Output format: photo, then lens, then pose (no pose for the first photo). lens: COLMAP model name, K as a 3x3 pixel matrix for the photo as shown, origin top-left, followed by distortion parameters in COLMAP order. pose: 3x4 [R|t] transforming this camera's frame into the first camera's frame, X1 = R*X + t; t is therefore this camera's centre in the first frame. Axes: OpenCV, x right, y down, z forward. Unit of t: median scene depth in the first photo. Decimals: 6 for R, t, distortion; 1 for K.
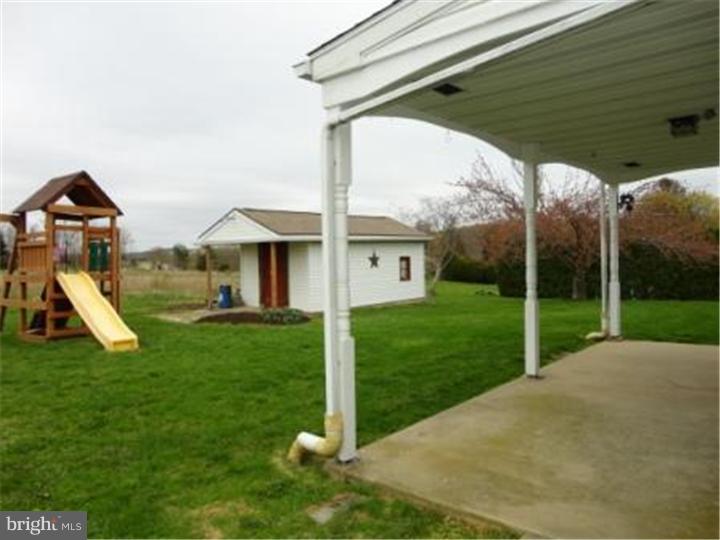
lens RADIAL K [[537.7, 0, 360.0], [0, 537.7, 270.0], [0, 0, 1]] dist [-0.001178, 0.002806]
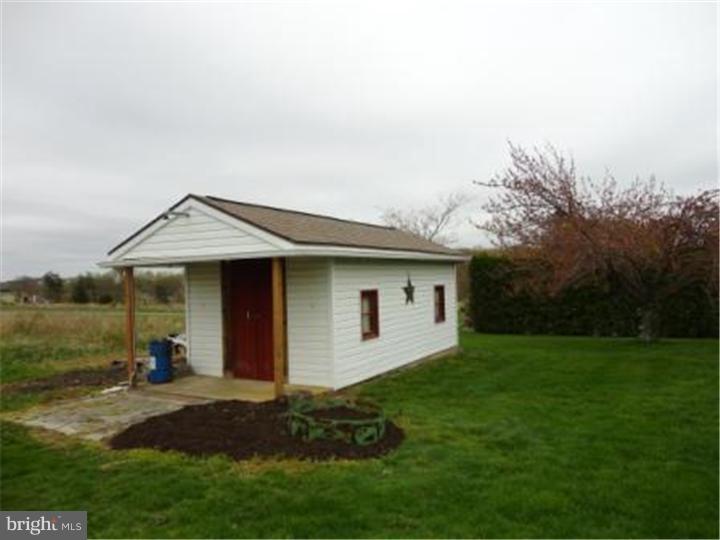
lens RADIAL K [[537.7, 0, 360.0], [0, 537.7, 270.0], [0, 0, 1]] dist [-0.001178, 0.002806]
pose [[0.980273, 0.001002, 0.197647, -0.143988], [0.009695, 0.998540, -0.053146, -0.010193], [-0.197412, 0.054014, 0.978832, 0.379254]]
